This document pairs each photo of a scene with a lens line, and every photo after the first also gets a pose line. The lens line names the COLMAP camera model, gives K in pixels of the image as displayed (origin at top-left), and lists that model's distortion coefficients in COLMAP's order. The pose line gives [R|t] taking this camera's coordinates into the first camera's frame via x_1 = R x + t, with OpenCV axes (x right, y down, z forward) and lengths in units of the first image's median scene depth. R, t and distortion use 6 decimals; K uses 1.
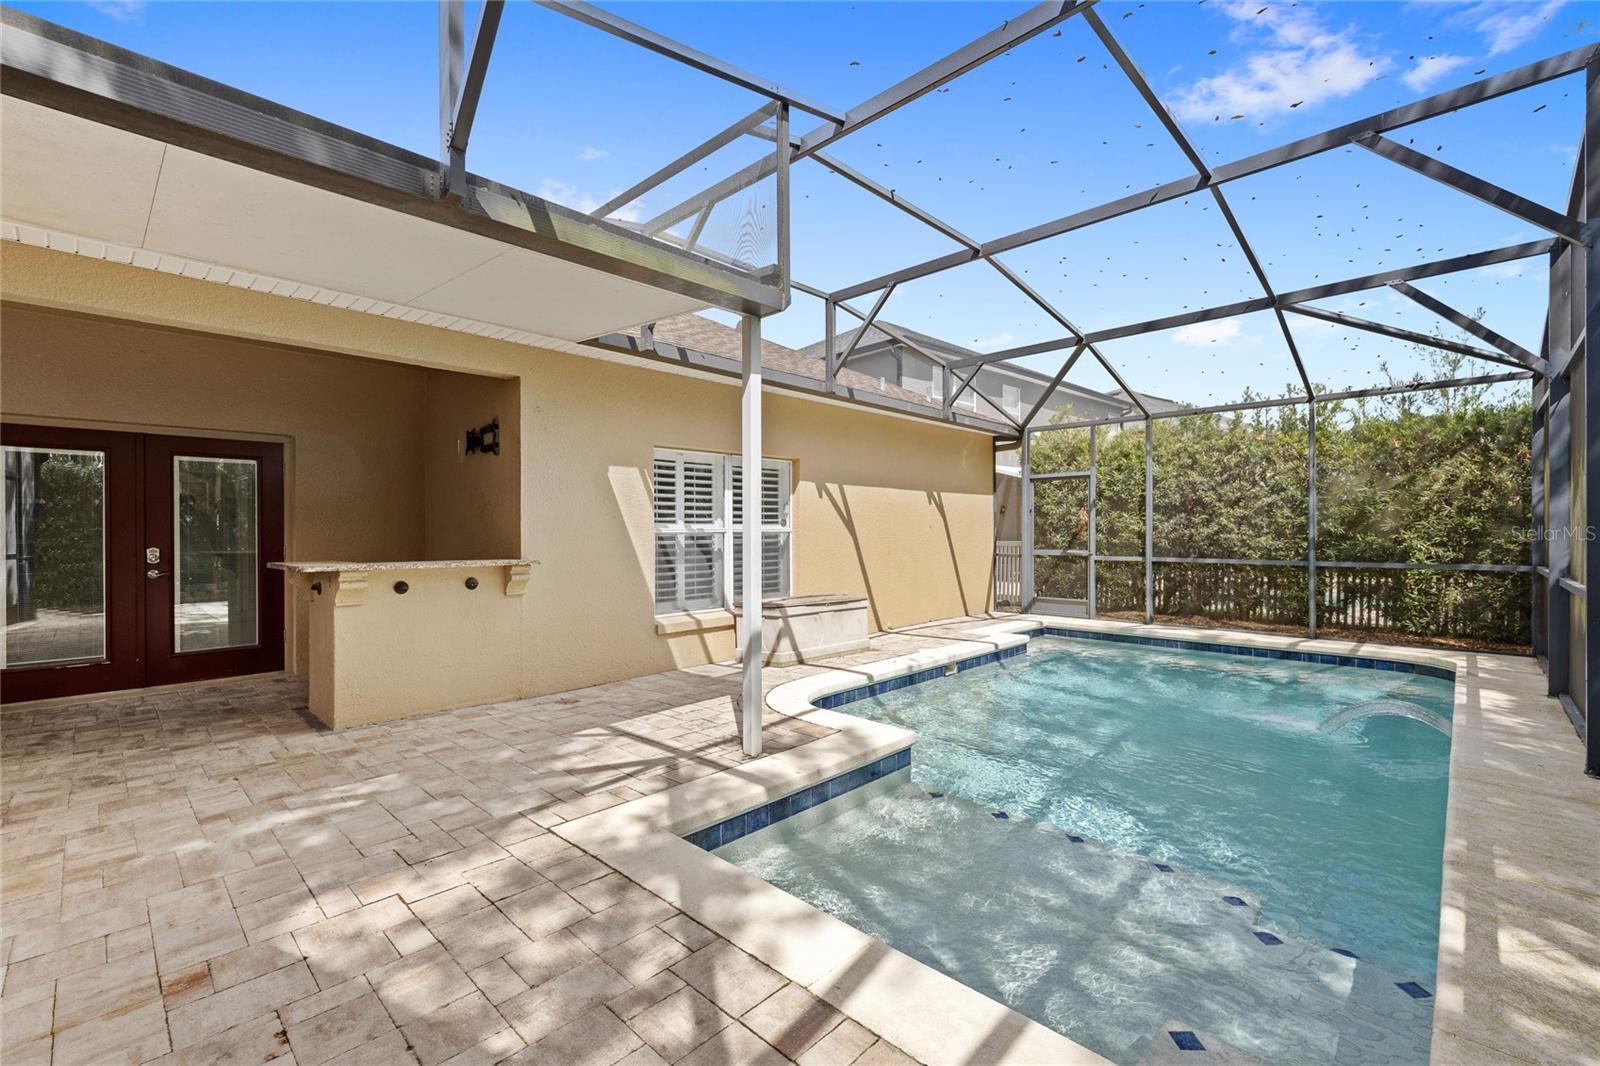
lens RADIAL K [[690.6, 0, 799.8], [0, 690.6, 531.9], [0, 0, 1]] dist [-0.000763, 0.000189]
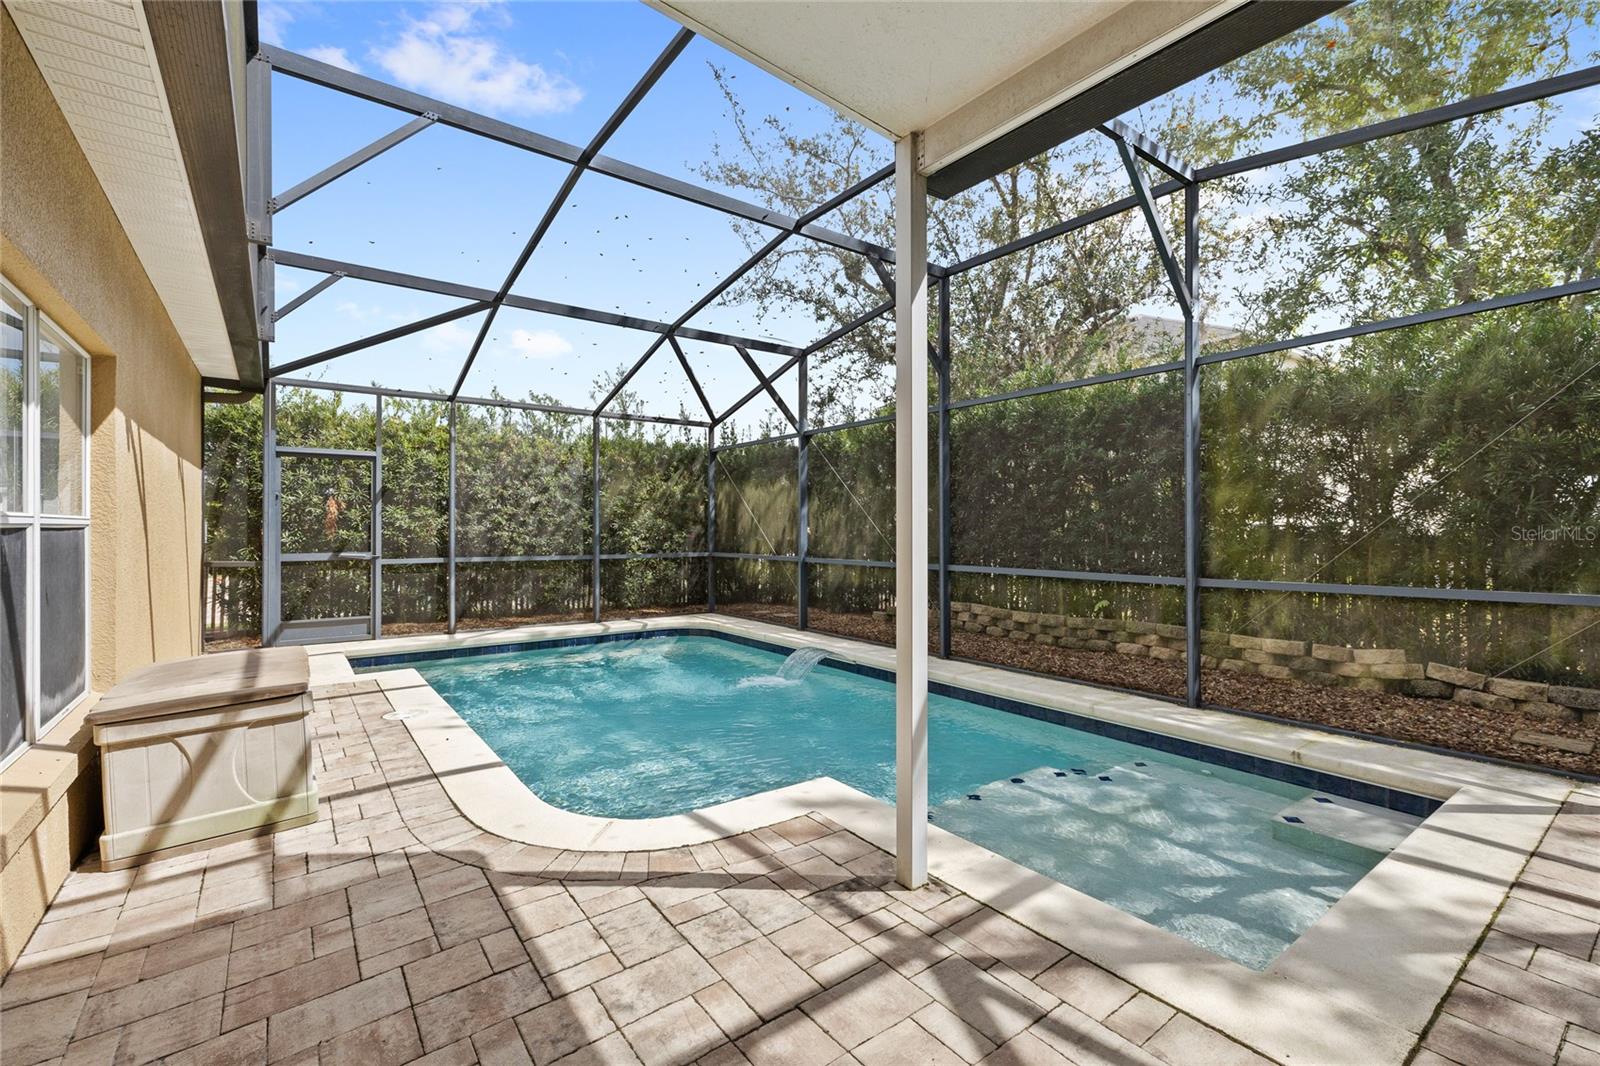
lens RADIAL K [[690.6, 0, 793.7], [0, 690.6, 534.6], [0, 0, 1]] dist [-0.000763, 0.000189]
pose [[0.167667, -0.005636, 0.985828, -0.604199], [-0.000478, 0.999983, 0.005798, 0.003740], [-0.985844, -0.001443, 0.167662, 0.868484]]
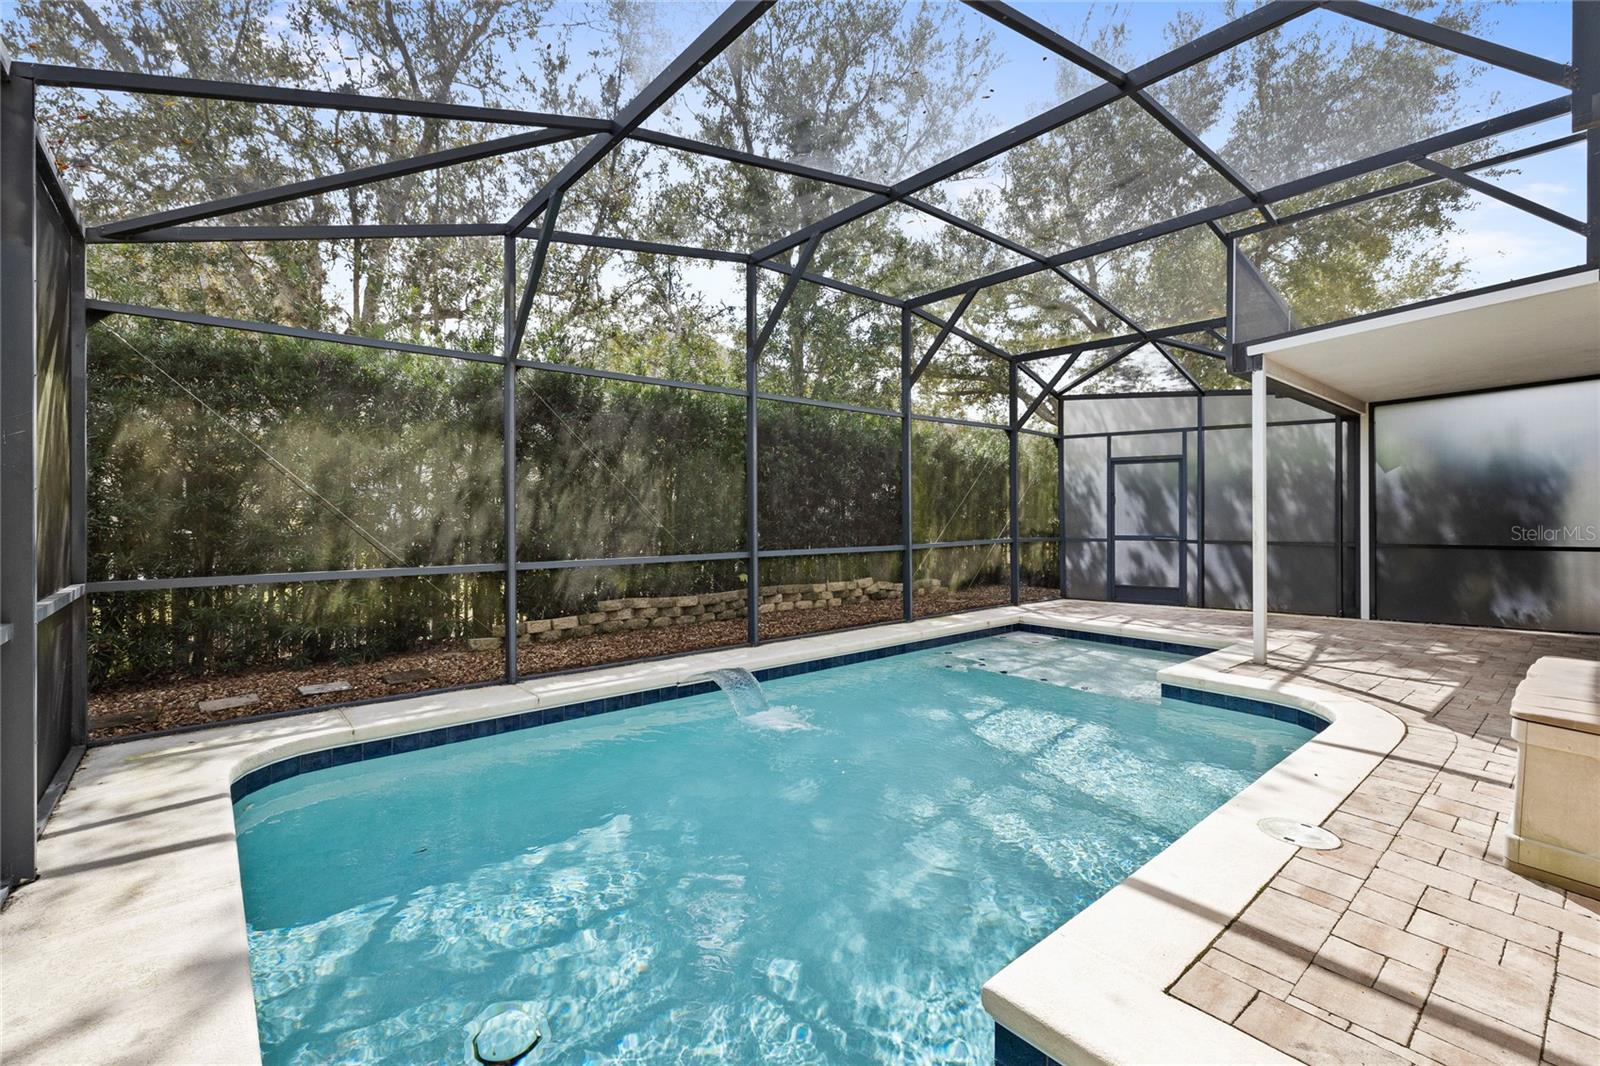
lens RADIAL K [[686.6, 0, 792.6], [0, 686.6, 518.7], [0, 0, 1]] dist [-0.001260, 0.000601]
pose [[-0.993951, 0.000118, 0.109823, 0.640955], [0.001152, 0.999956, 0.009353, -0.008181], [-0.109817, 0.009423, -0.993907, 2.221780]]
